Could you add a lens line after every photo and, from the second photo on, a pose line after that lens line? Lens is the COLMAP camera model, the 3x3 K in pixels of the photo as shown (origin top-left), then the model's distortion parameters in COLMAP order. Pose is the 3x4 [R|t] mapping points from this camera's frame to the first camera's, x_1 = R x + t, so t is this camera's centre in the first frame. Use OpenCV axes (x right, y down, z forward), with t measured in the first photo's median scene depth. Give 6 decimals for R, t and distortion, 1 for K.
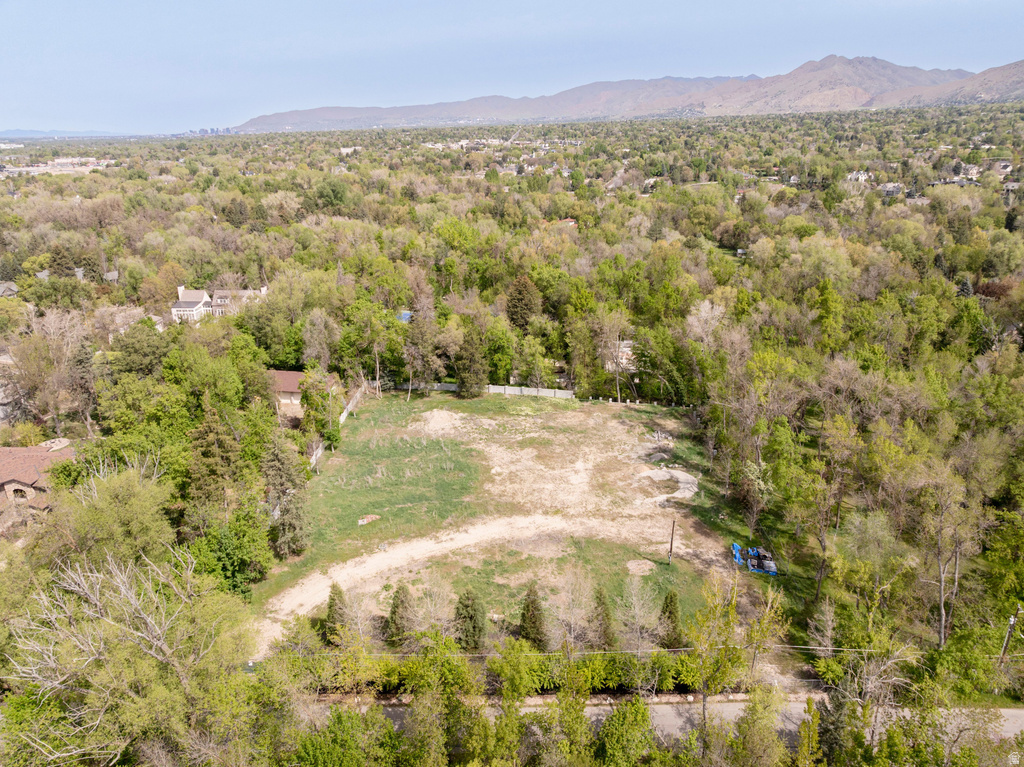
lens RADIAL K [[724.4, 0, 514.0], [0, 724.4, 381.1], [0, 0, 1]] dist [-0.047113, 0.019783]
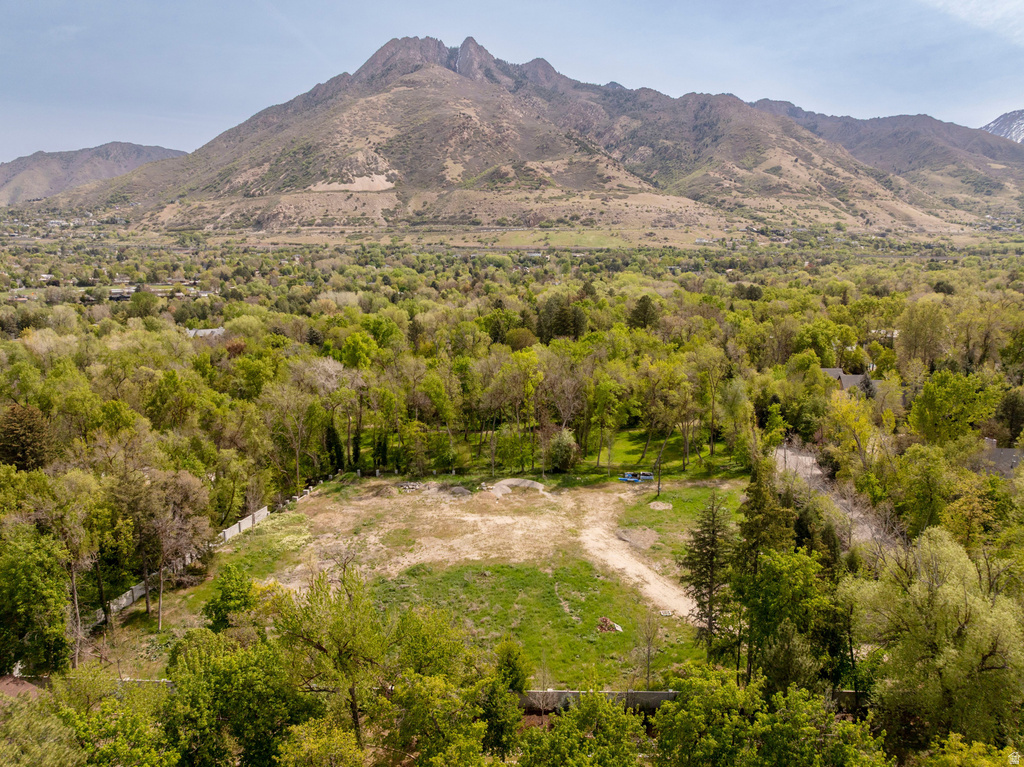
lens RADIAL K [[724.4, 0, 510.0], [0, 724.4, 382.8], [0, 0, 1]] dist [-0.047113, 0.019783]
pose [[0.019128, -0.163159, 0.986414, -0.629187], [0.344977, 0.927083, 0.146655, -0.127906], [-0.938416, 0.337485, 0.074019, 0.677978]]
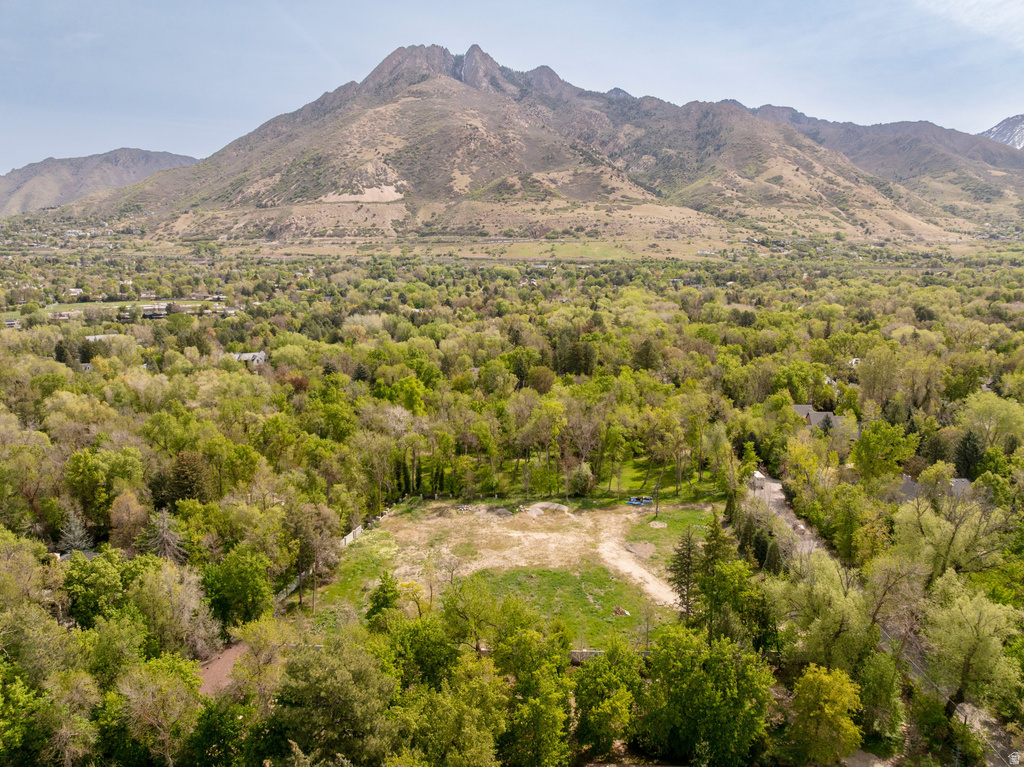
lens RADIAL K [[724.4, 0, 509.9], [0, 724.4, 383.9], [0, 0, 1]] dist [-0.047113, 0.019783]
pose [[0.024078, -0.161715, 0.986544, -0.861532], [0.345096, 0.927514, 0.143617, -0.238945], [-0.938258, 0.336994, 0.078140, 0.678052]]
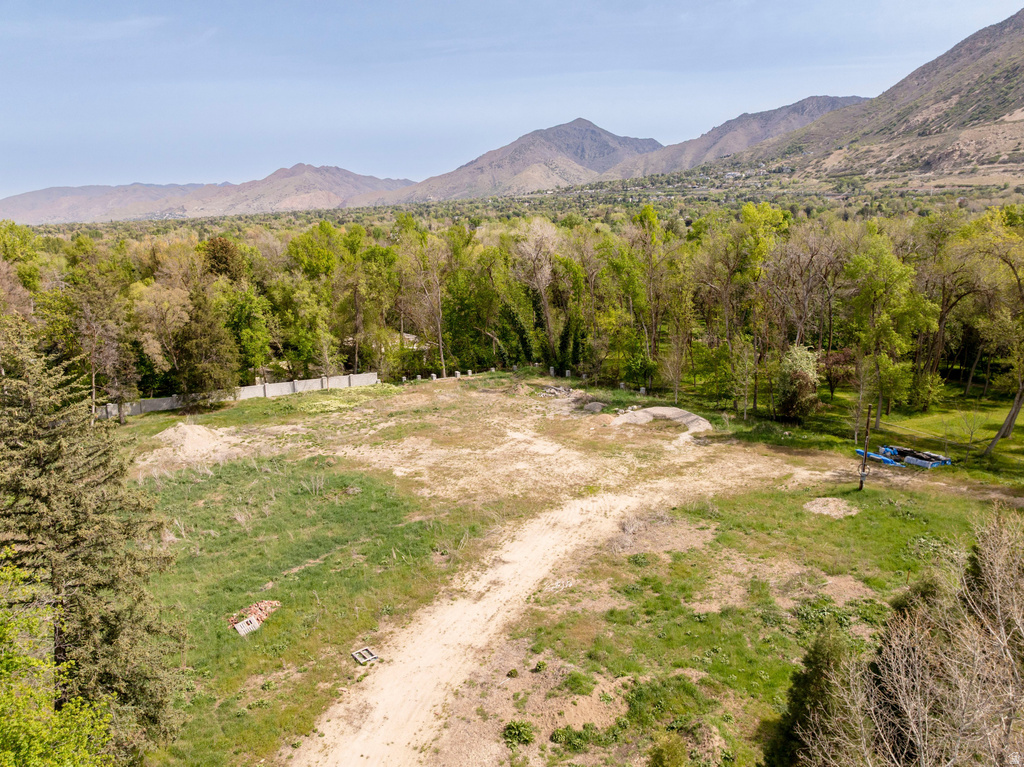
lens RADIAL K [[724.4, 0, 508.2], [0, 724.4, 383.2], [0, 0, 1]] dist [-0.047113, 0.019783]
pose [[0.786008, -0.142698, 0.601522, -0.215101], [0.224095, 0.972587, -0.062101, 0.089264], [-0.576170, 0.183610, 0.796439, 0.429172]]
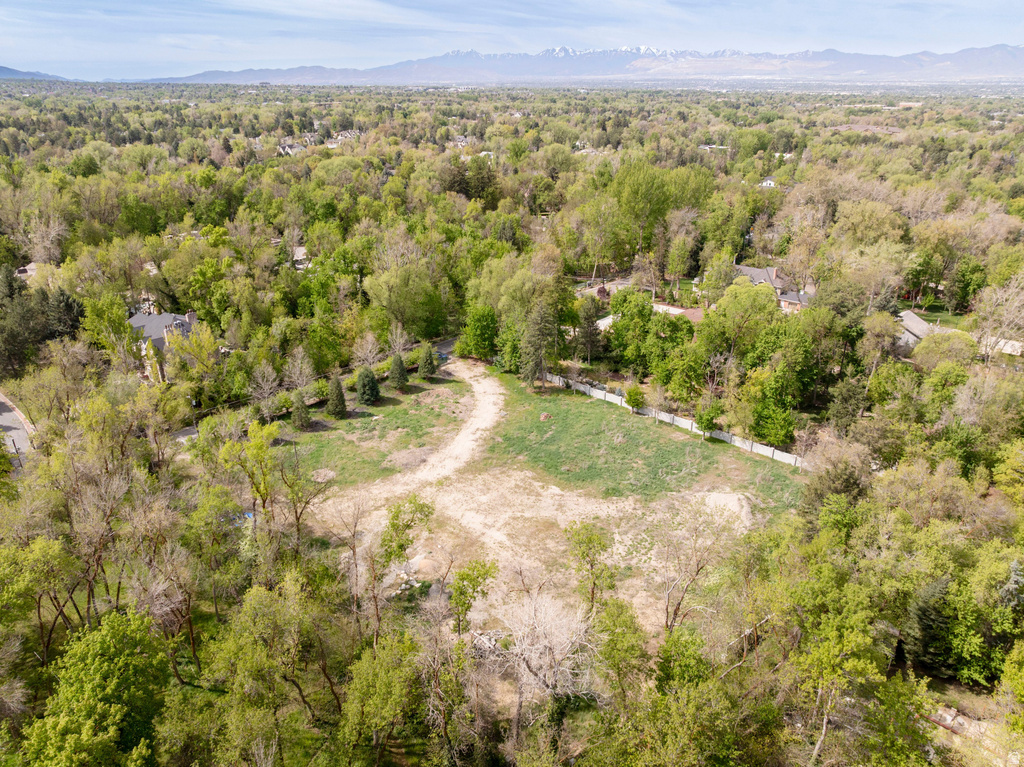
lens RADIAL K [[724.4, 0, 507.7], [0, 724.4, 382.7], [0, 0, 1]] dist [-0.047113, 0.019783]
pose [[-0.650219, 0.288921, -0.702666, 0.469882], [-0.256763, 0.786884, 0.561147, -0.361591], [0.715044, 0.545287, -0.437463, 1.025074]]
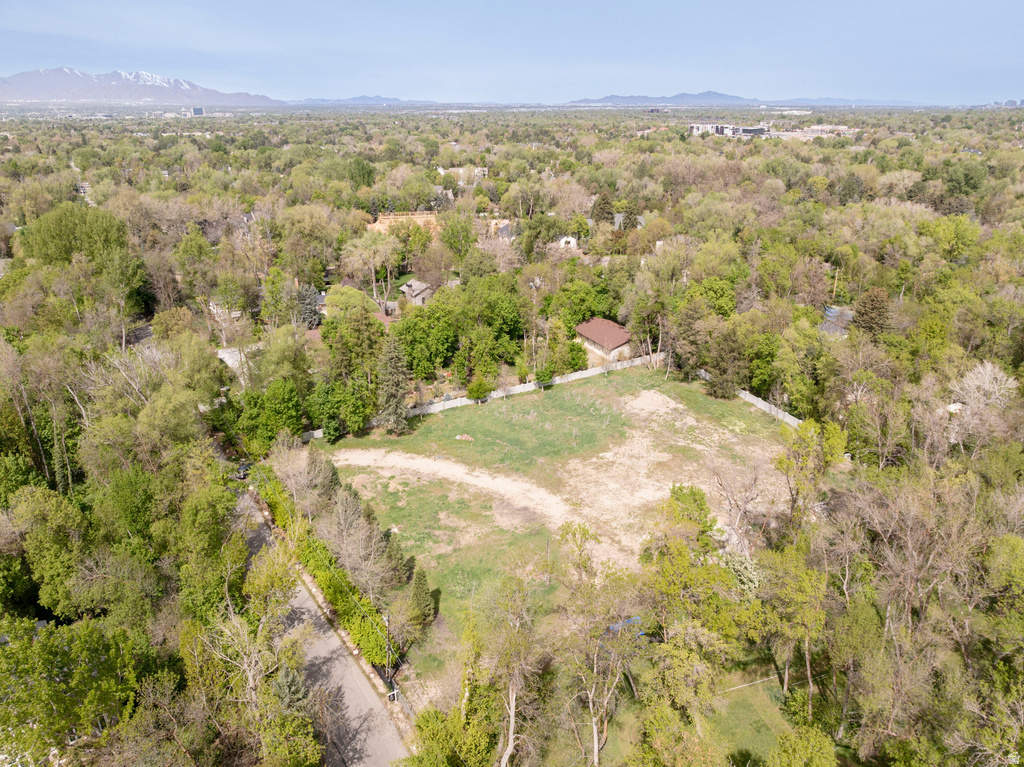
lens RADIAL K [[724.4, 0, 512.9], [0, 724.4, 380.8], [0, 0, 1]] dist [-0.047113, 0.019783]
pose [[0.556632, 0.291689, -0.777868, 0.513387], [-0.272230, 0.948678, 0.160937, -0.076751], [0.784890, 0.122176, 0.607471, 0.240342]]
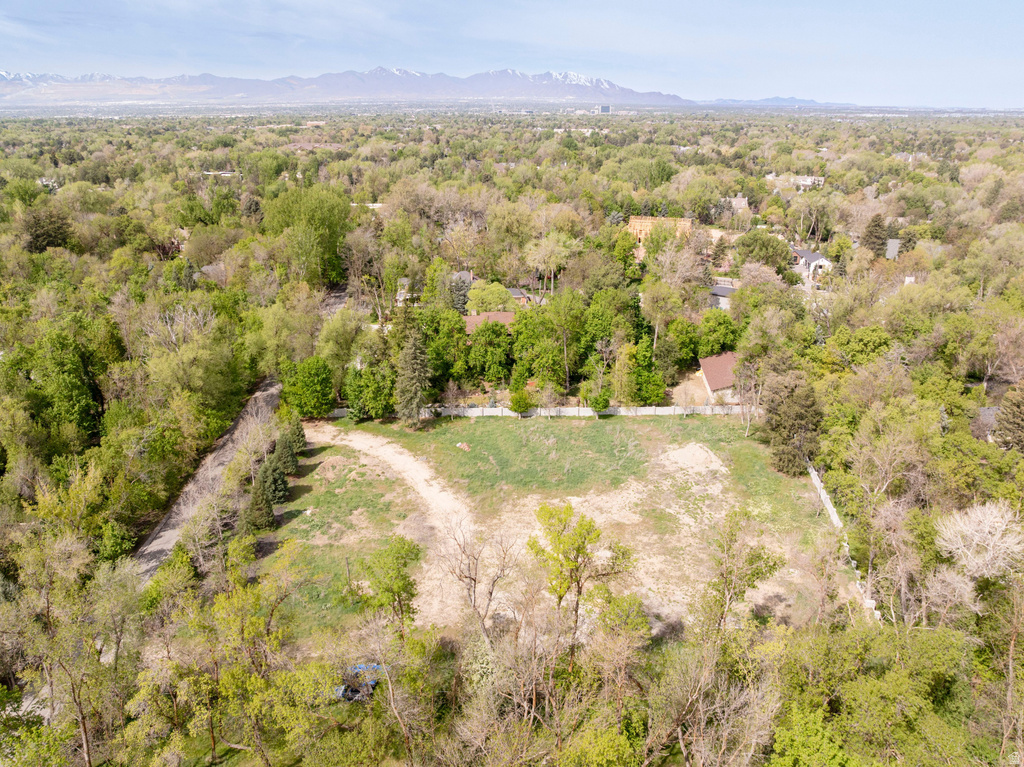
lens RADIAL K [[724.4, 0, 511.5], [0, 724.4, 384.1], [0, 0, 1]] dist [-0.047113, 0.019783]
pose [[0.066986, 0.355655, -0.932214, 0.594977], [-0.332237, 0.888944, 0.315274, -0.203289], [0.940814, 0.288597, 0.177708, 0.592938]]
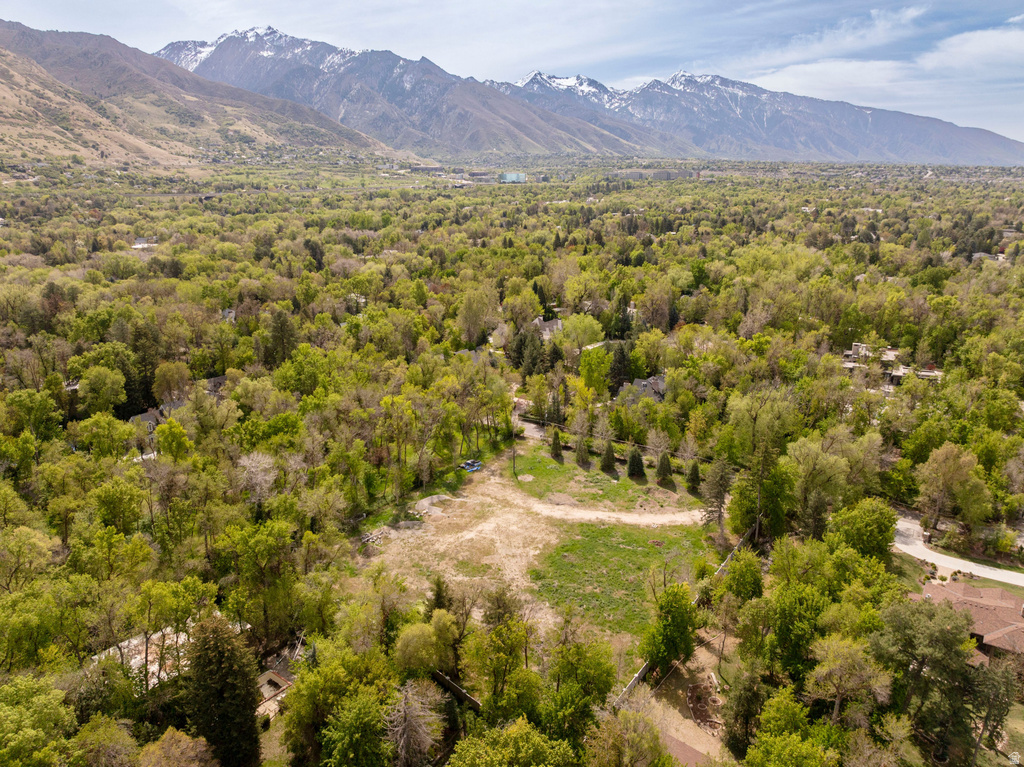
lens RADIAL K [[724.4, 0, 513.8], [0, 724.4, 381.8], [0, 0, 1]] dist [-0.047113, 0.019783]
pose [[-0.839604, -0.143167, 0.523993, -0.452706], [0.189067, 0.827302, 0.528984, -0.575893], [-0.509234, 0.543207, -0.667538, 1.322120]]
